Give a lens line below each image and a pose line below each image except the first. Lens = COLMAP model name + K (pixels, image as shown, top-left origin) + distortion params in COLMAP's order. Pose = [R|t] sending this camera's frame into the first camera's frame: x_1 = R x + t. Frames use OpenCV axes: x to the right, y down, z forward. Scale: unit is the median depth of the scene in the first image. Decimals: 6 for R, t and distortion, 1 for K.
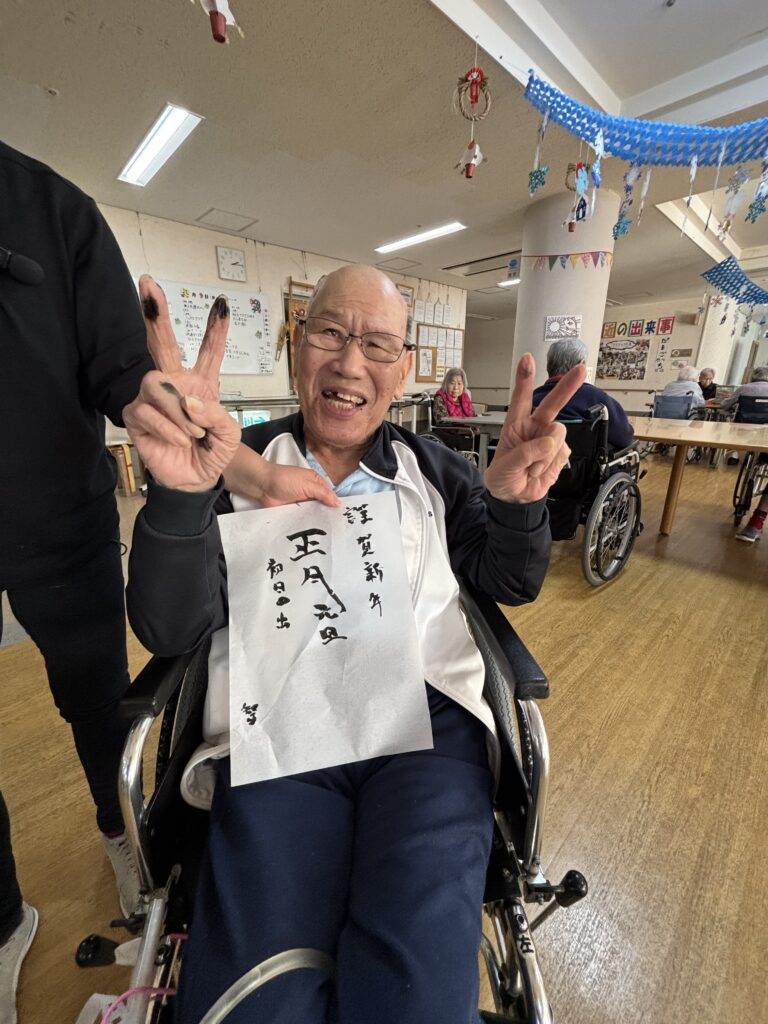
lens RADIAL K [[411.4, 0, 379.7], [0, 411.4, 509.9], [0, 0, 1]] dist [-0.004940, 0.002269]
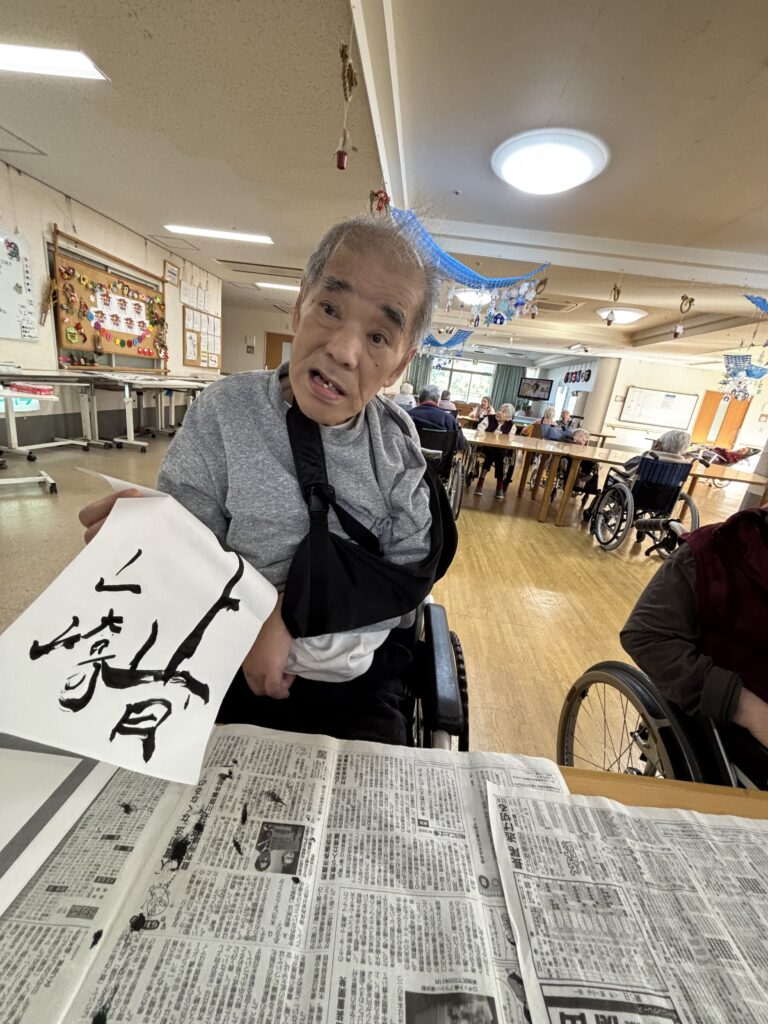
lens RADIAL K [[411.4, 0, 385.7], [0, 411.4, 505.7], [0, 0, 1]] dist [-0.004940, 0.002269]
pose [[0.731982, -0.103760, 0.673376, -0.343939], [0.081479, 0.994574, 0.064684, -0.010762], [-0.676434, 0.007519, 0.736465, -0.039798]]
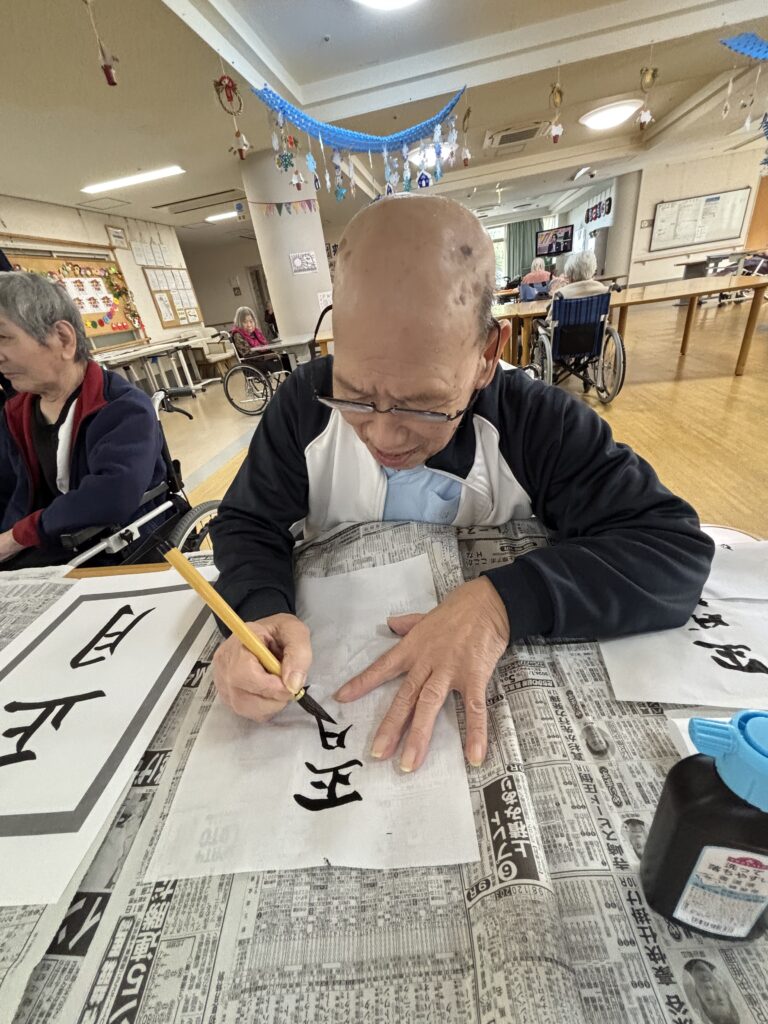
lens RADIAL K [[411.4, 0, 386.3], [0, 411.4, 508.1], [0, 0, 1]] dist [-0.004940, 0.002269]
pose [[0.766256, -0.394521, 0.507153, -0.240859], [0.321168, 0.918795, 0.229492, 0.043268], [-0.556509, -0.012969, 0.830740, -0.178299]]
